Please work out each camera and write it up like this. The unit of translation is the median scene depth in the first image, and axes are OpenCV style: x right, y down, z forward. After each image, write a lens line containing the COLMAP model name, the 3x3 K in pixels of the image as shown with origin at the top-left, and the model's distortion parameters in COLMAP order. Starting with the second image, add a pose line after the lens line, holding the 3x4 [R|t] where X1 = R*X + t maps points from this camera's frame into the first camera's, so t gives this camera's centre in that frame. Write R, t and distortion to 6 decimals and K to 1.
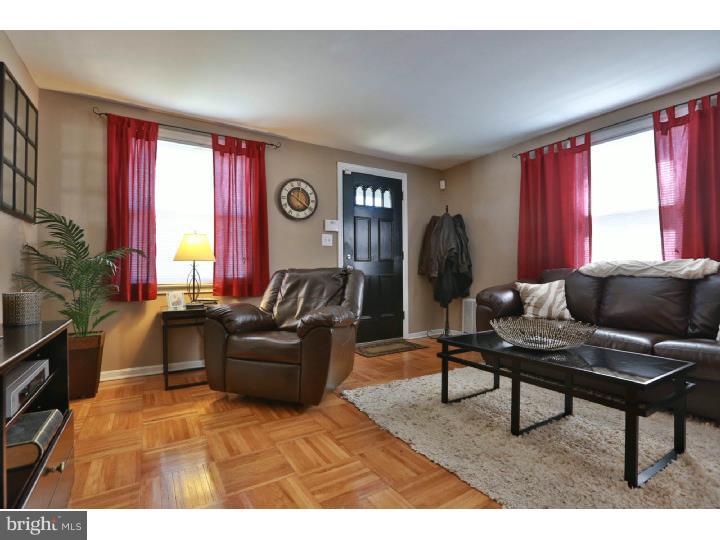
lens RADIAL K [[350.9, 0, 359.6], [0, 350.9, 268.3], [0, 0, 1]] dist [-0.028859, 0.006988]
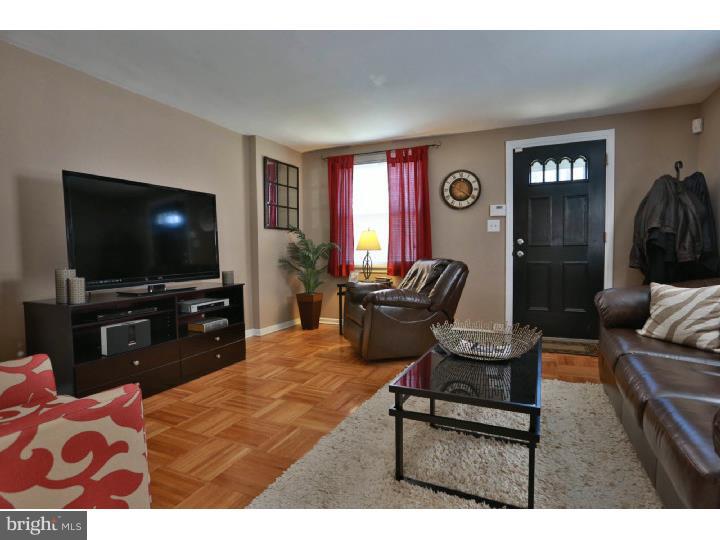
lens RADIAL K [[386.8, 0, 365.2], [0, 386.8, 264.5], [0, 0, 1]] dist [-0.003125, 0.003358]
pose [[0.567887, 0.036607, -0.822292, 0.645692], [0.015335, 0.998367, 0.055036, -0.039762], [0.822964, -0.043864, 0.566398, 0.089262]]
